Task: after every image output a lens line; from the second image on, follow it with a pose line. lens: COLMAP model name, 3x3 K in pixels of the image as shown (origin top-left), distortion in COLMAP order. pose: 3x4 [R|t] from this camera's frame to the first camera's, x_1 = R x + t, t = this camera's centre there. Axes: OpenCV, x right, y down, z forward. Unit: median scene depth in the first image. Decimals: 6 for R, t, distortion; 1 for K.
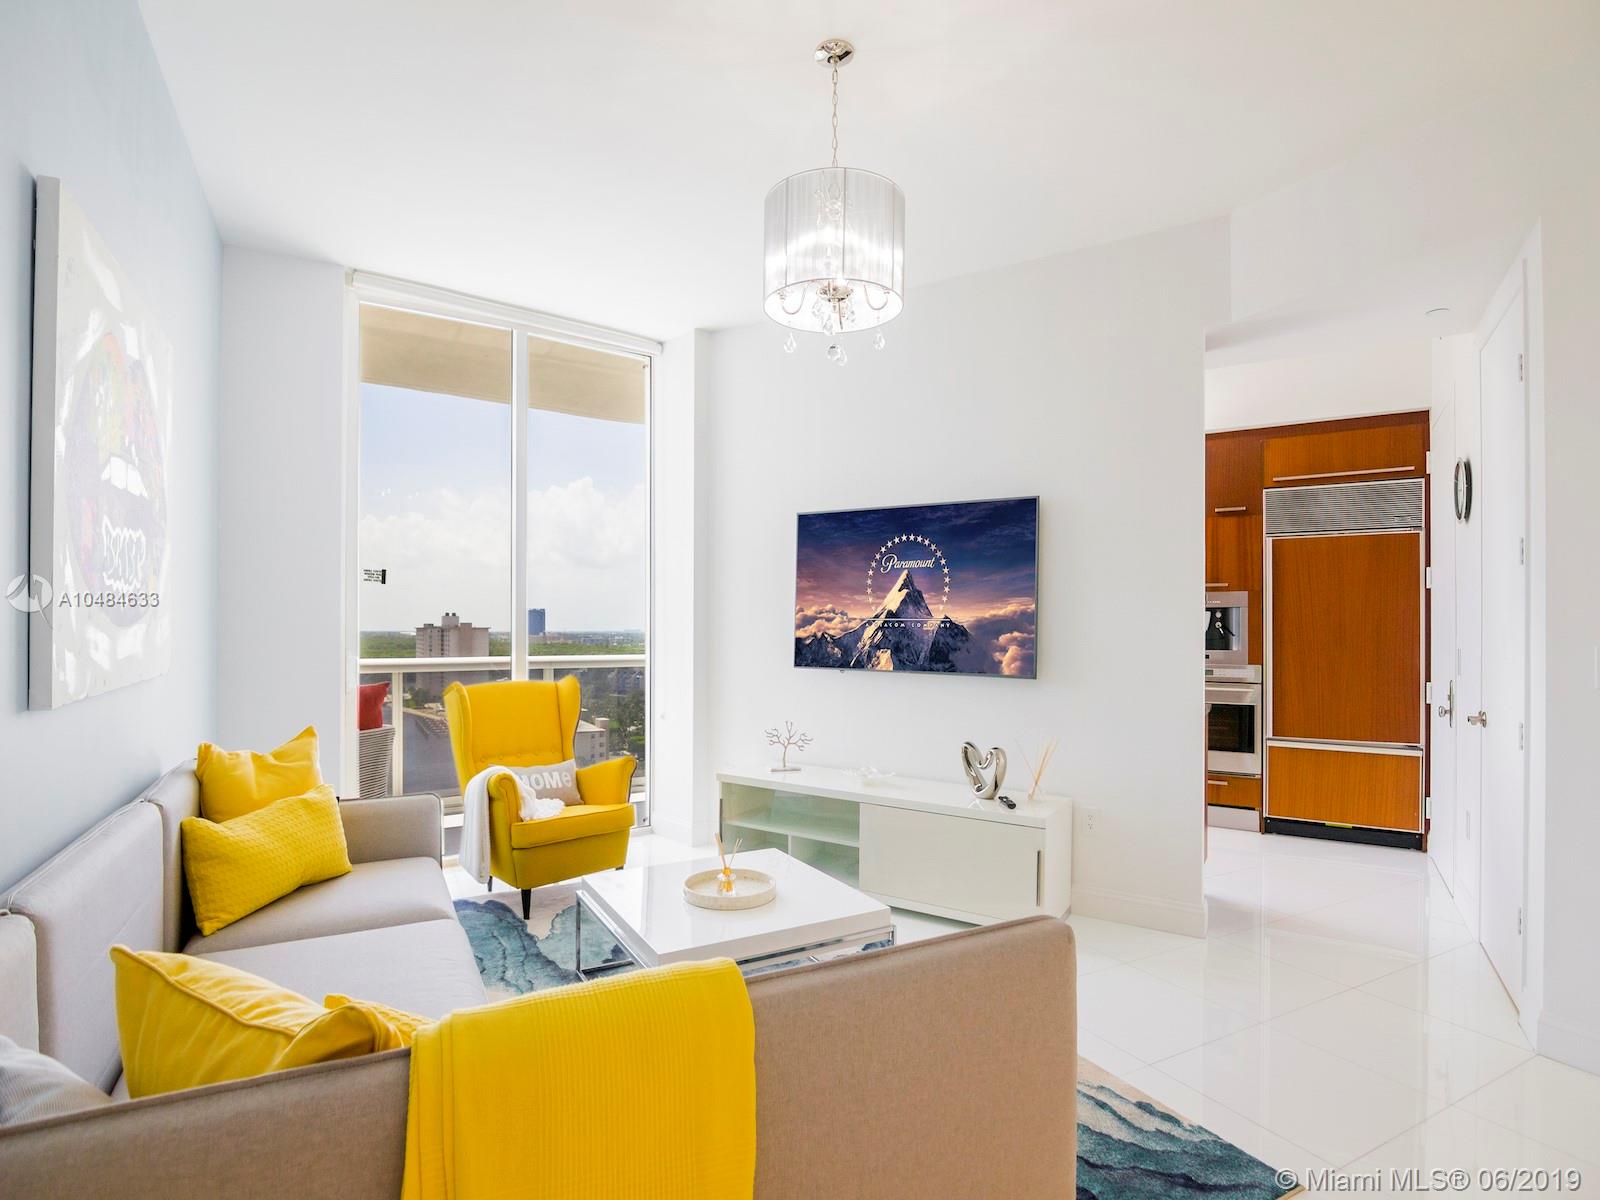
lens RADIAL K [[811.4, 0, 805.9], [0, 811.4, 629.6], [0, 0, 1]] dist [-0.018591, 0.000179]
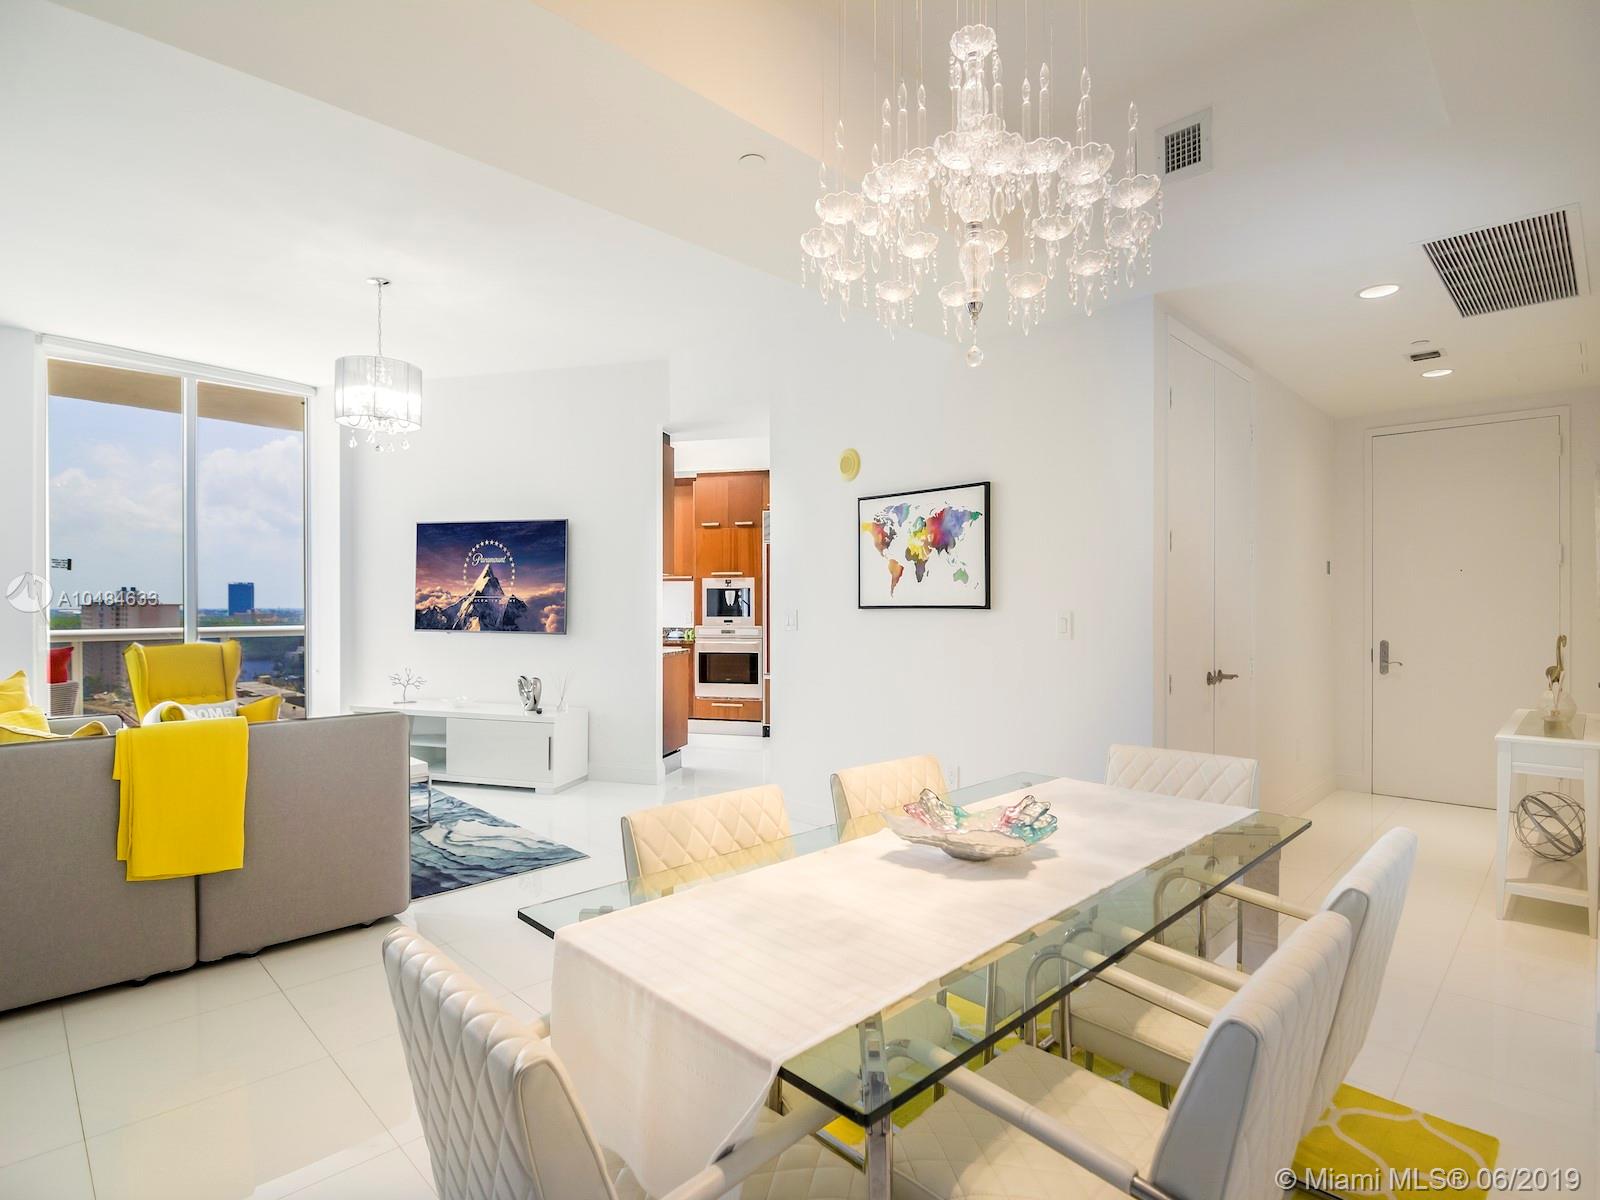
lens RADIAL K [[805.4, 0, 803.7], [0, 805.4, 608.4], [0, 0, 1]] dist [0.000074, -0.015879]
pose [[0.958942, -0.005199, 0.283553, 0.258466], [0.003783, 0.999977, 0.005540, 0.002717], [-0.283576, -0.004240, 0.958941, -0.590522]]
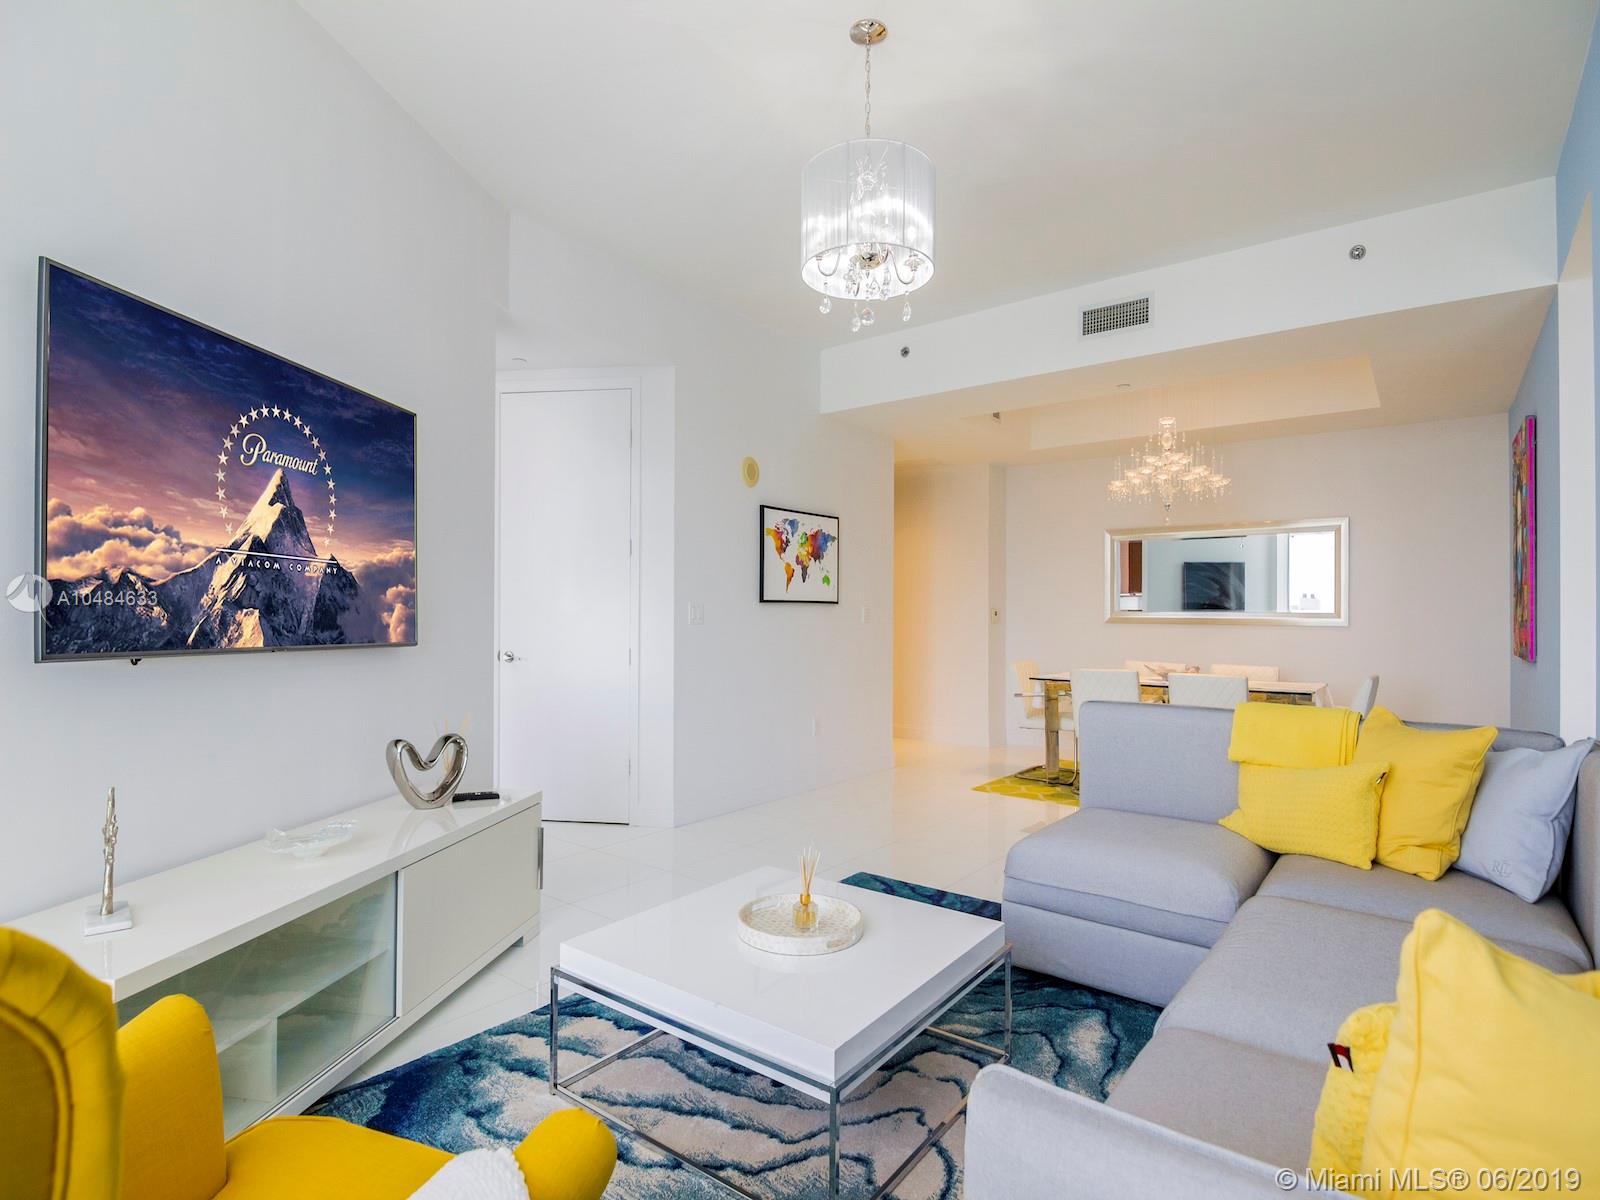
lens RADIAL K [[843.9, 0, 797.7], [0, 843.9, 592.3], [0, 0, 1]] dist [-0.000580, 0.001887]
pose [[-0.406284, 0.025900, 0.913380, -0.557774], [0.001372, 0.999614, -0.027734, 0.029434], [-0.913746, -0.010015, -0.406163, 0.901029]]
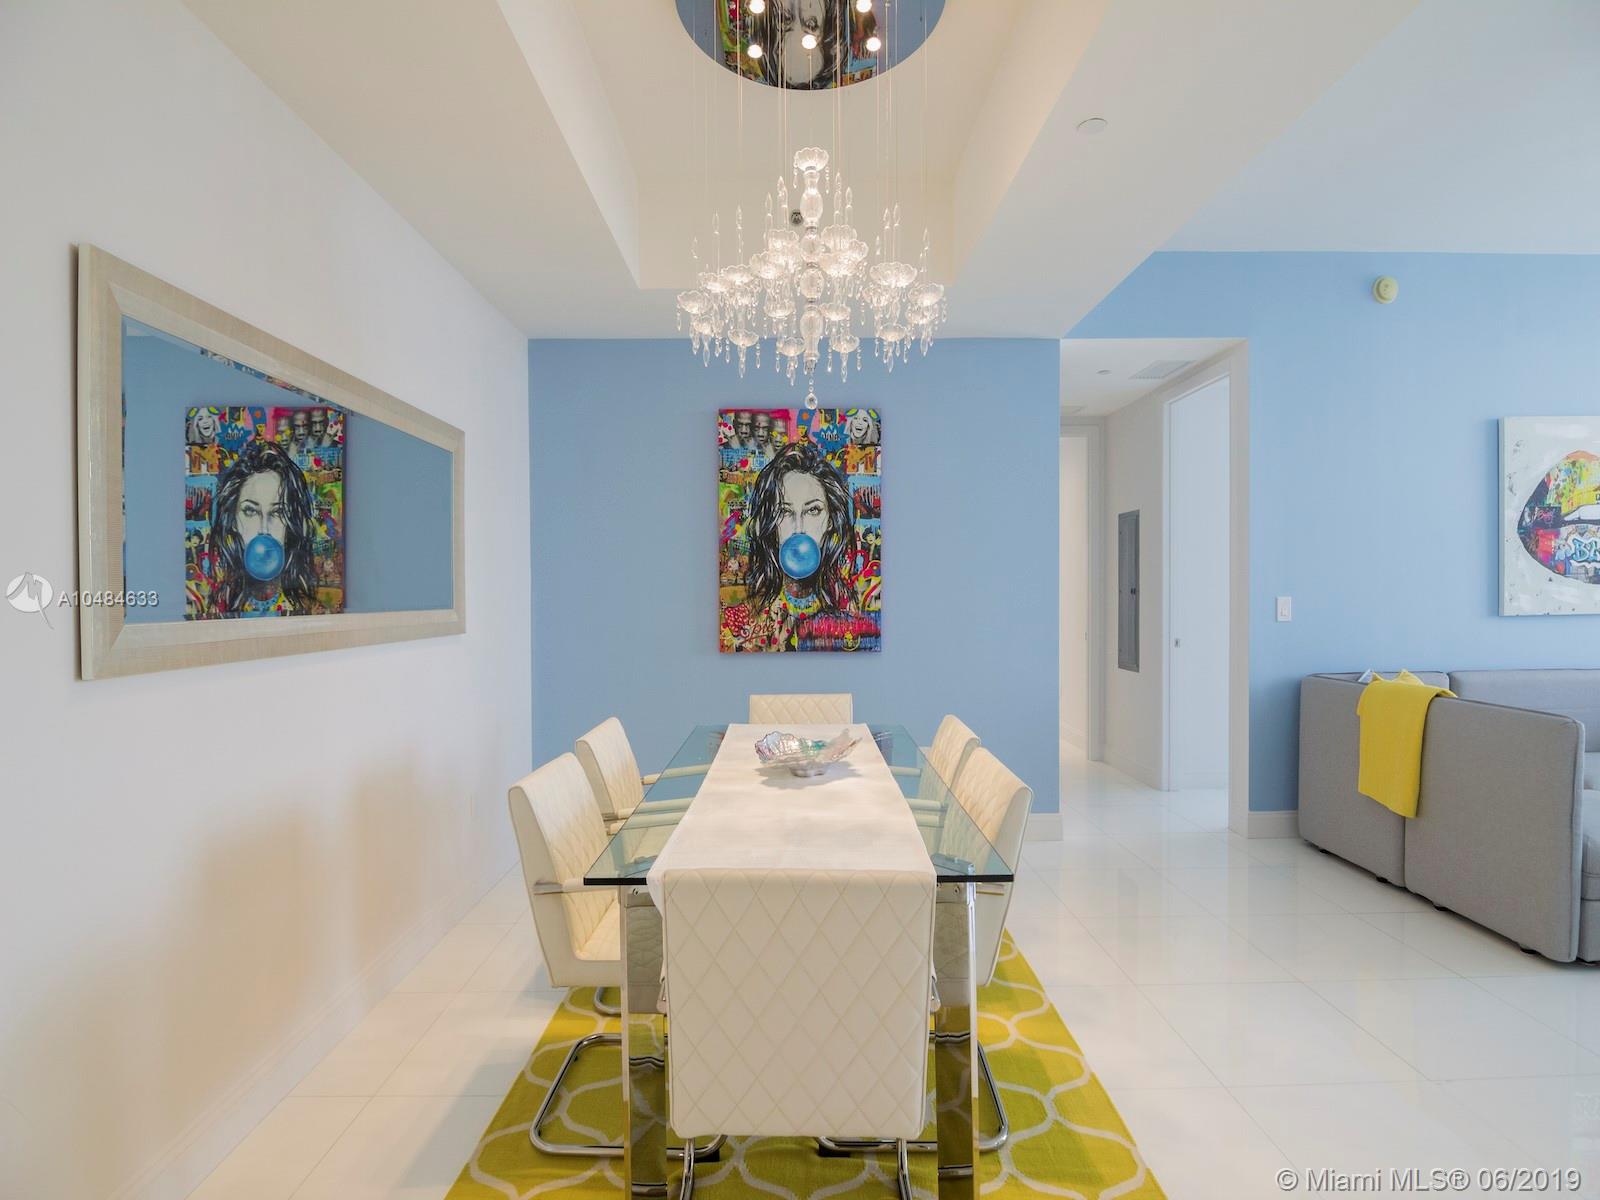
lens RADIAL K [[819.2, 0, 798.9], [0, 819.2, 606.2], [0, 0, 1]] dist [-0.001698, -0.000747]
pose [[-0.473473, 0.012672, -0.880717, 0.984011], [0.003879, 0.999917, 0.012301, 0.007604], [0.880800, 0.002408, -0.473483, 0.064003]]
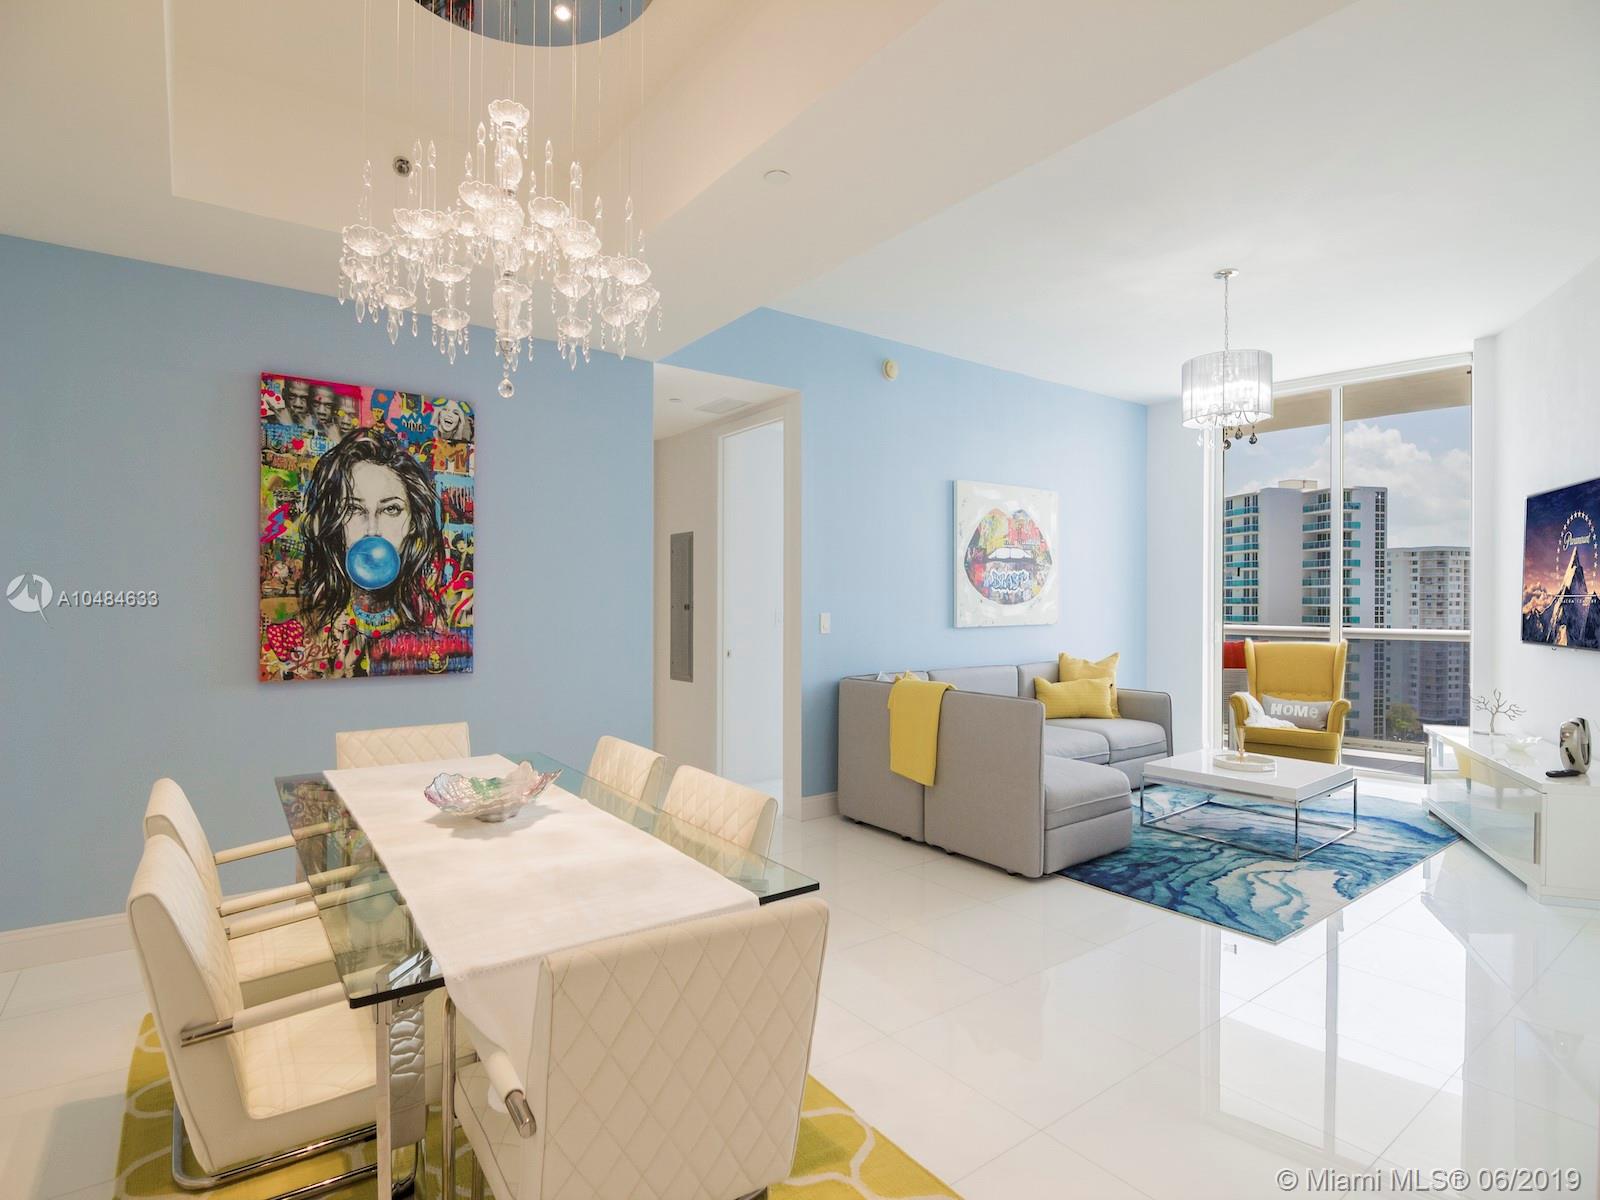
lens RADIAL K [[819.2, 0, 798.9], [0, 819.2, 606.2], [0, 0, 1]] dist [-0.001698, -0.000747]
pose [[0.134088, -0.003907, -0.990962, 0.992851], [-0.001514, 0.999990, -0.004147, 0.006140], [0.990968, 0.002056, 0.134081, -0.091849]]
